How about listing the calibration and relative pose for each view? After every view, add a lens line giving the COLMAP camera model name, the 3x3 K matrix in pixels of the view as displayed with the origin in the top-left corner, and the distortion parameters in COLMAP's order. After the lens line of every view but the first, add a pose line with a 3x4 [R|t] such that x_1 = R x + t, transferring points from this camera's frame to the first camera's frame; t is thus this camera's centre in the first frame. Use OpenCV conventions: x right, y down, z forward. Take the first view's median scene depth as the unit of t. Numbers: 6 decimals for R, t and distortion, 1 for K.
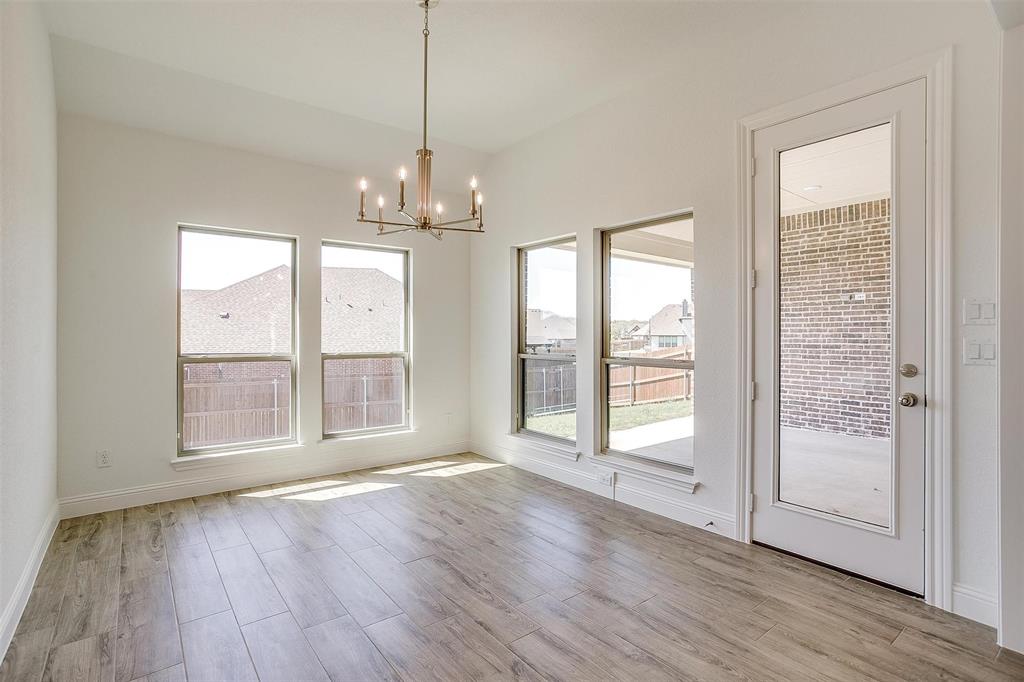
lens RADIAL K [[496.8, 0, 499.0], [0, 496.8, 331.9], [0, 0, 1]] dist [-0.051686, 0.031377]
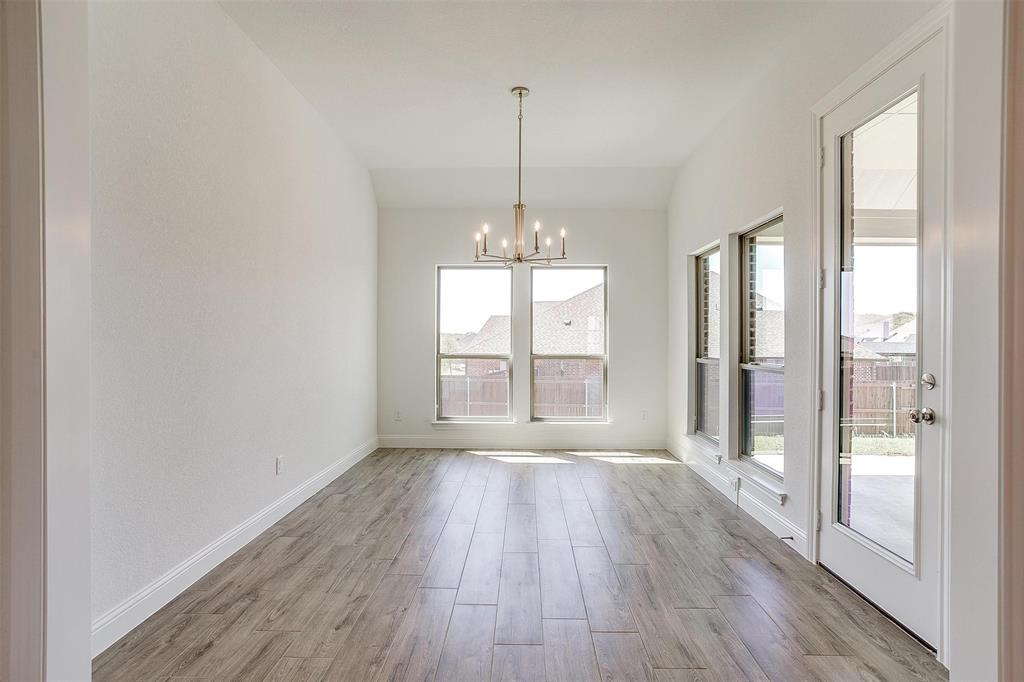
lens RADIAL K [[516.0, 0, 509.9], [0, 516.0, 336.8], [0, 0, 1]] dist [-0.052267, 0.034034]
pose [[0.772610, -0.002354, -0.634876, 0.520020], [0.002126, 0.999997, -0.001121, 0.000794], [0.634877, -0.000483, 0.772613, -0.085089]]
